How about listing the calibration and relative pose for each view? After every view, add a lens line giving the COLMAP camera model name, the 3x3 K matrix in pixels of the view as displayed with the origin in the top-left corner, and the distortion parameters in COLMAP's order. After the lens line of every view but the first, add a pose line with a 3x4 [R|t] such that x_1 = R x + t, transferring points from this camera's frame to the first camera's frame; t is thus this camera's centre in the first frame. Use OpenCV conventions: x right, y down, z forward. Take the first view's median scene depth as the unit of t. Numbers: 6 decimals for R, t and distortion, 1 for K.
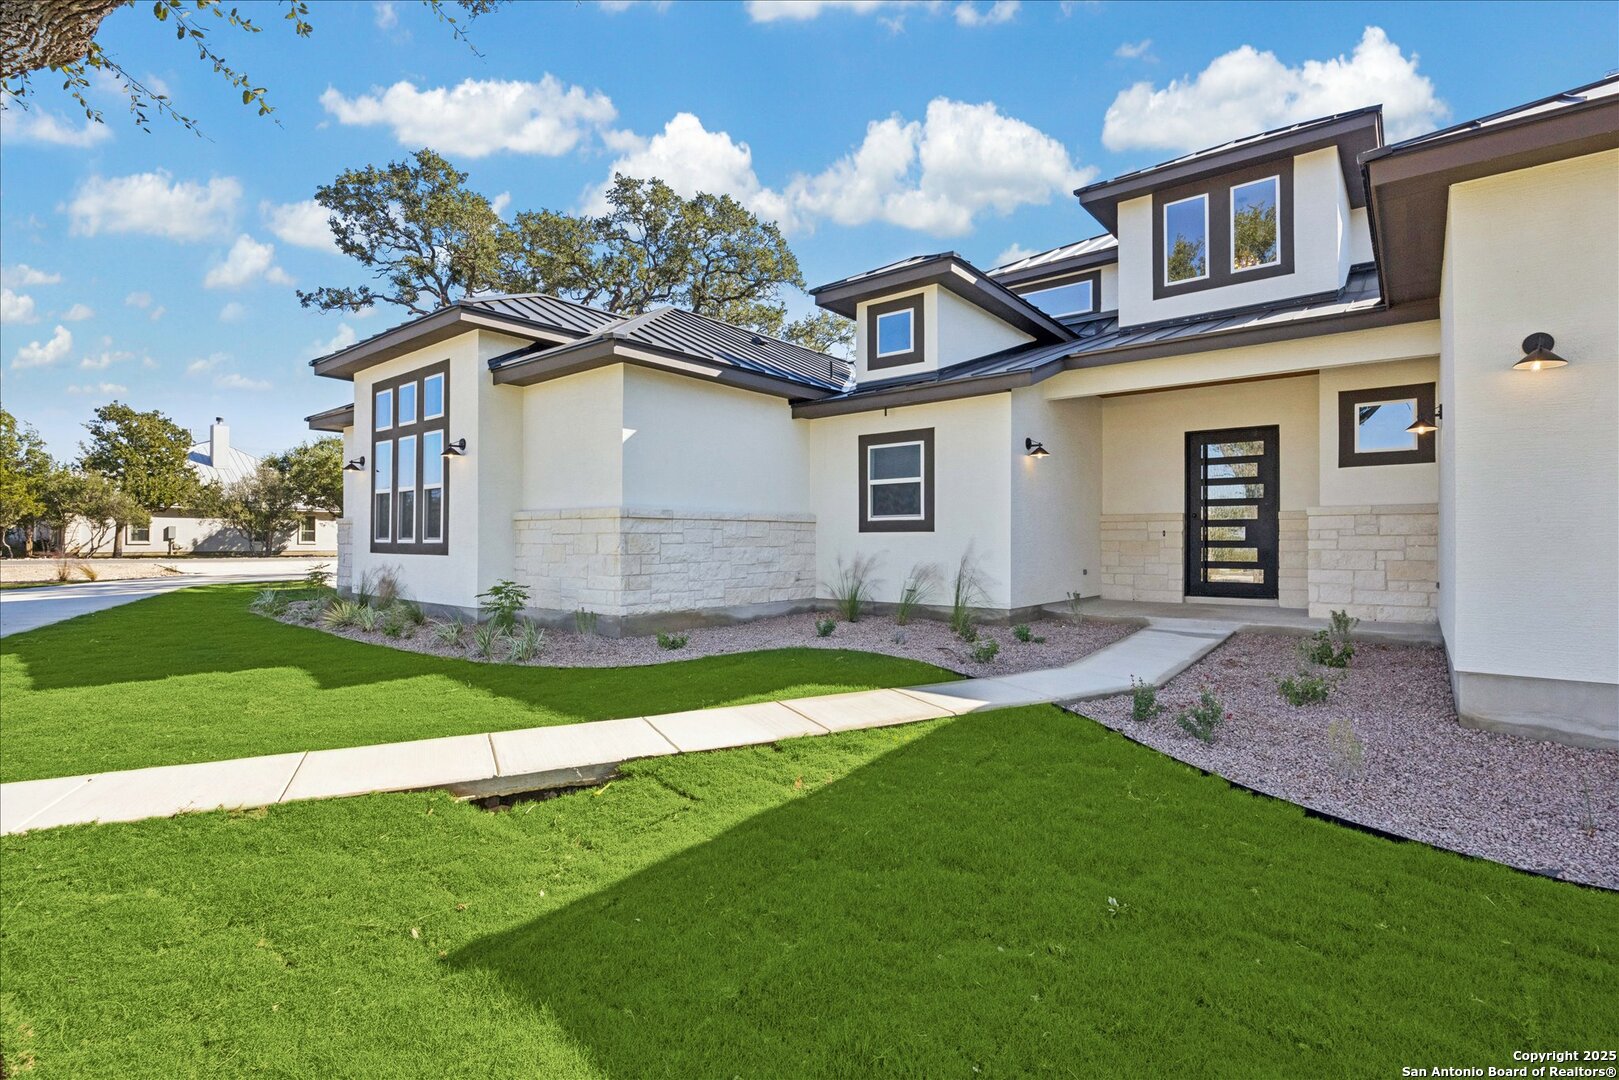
lens RADIAL K [[733.0, 0, 806.4], [0, 733.0, 536.2], [0, 0, 1]] dist [-0.014873, 0.001020]
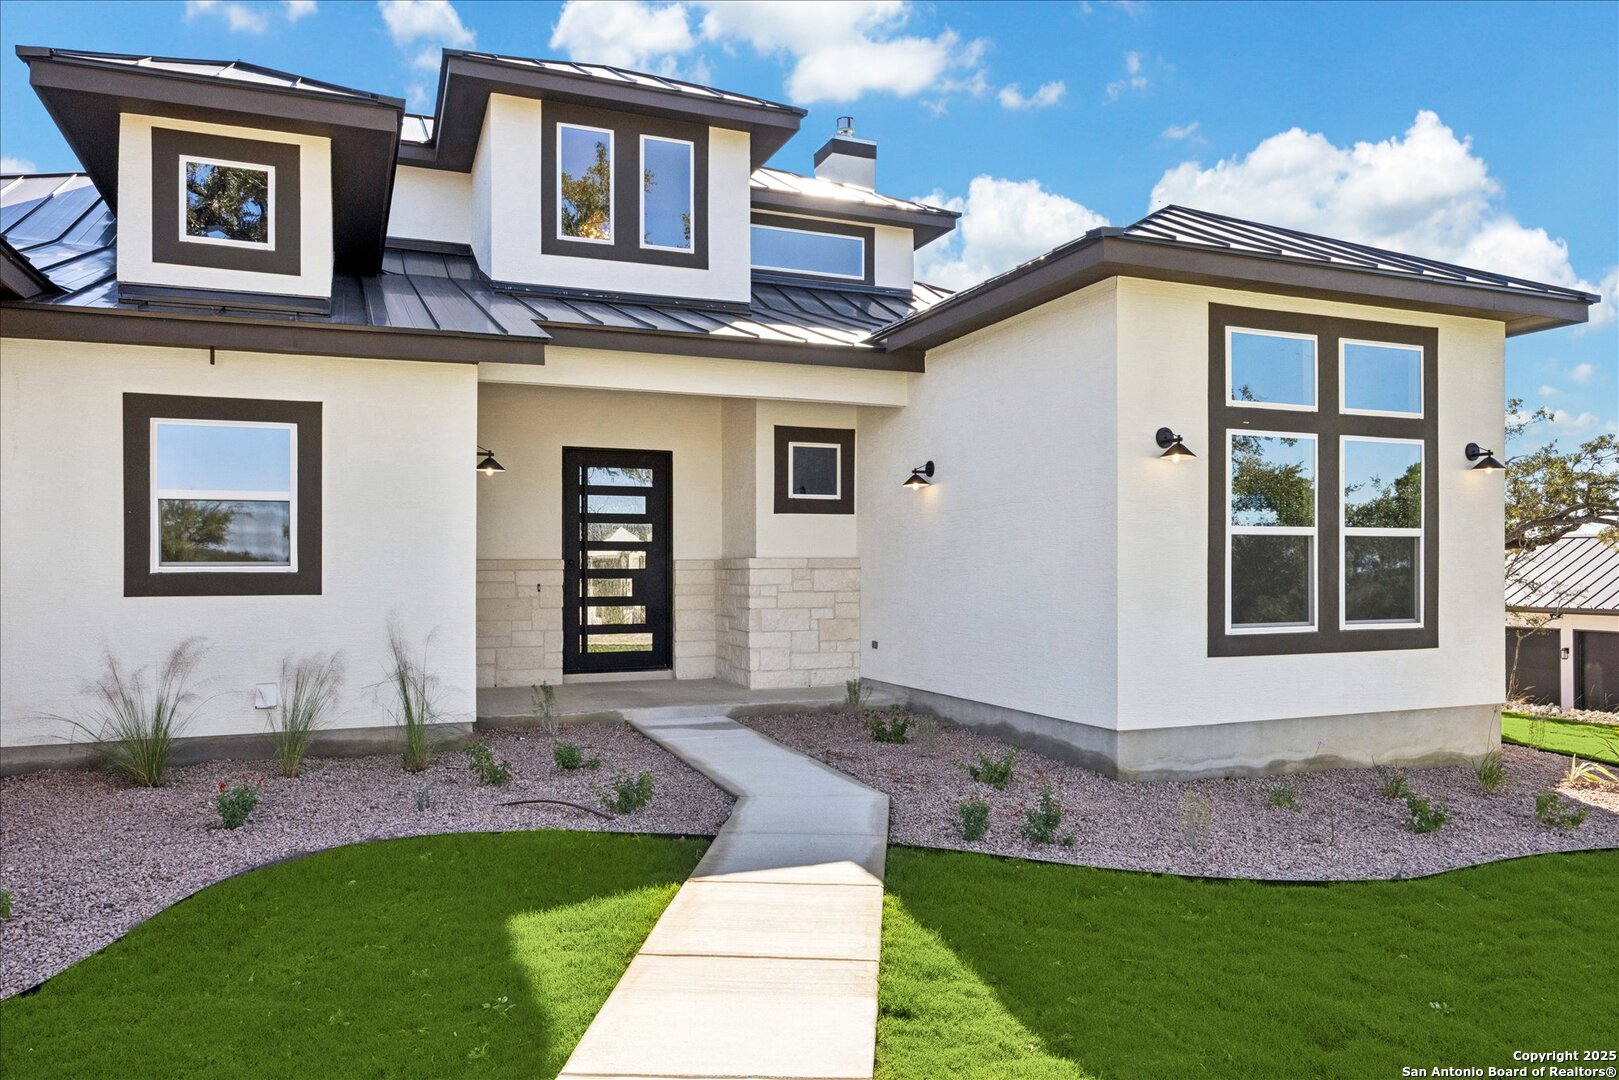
lens RADIAL K [[1107.6, 0, 835.8], [0, 1107.6, 577.6], [0, 0, 1]] dist [-0.013465, -0.001648]
pose [[0.490537, -0.005716, 0.871401, -0.324198], [-0.000702, 0.999976, 0.006955, -0.022992], [-0.871420, -0.004023, 0.490521, 0.247689]]
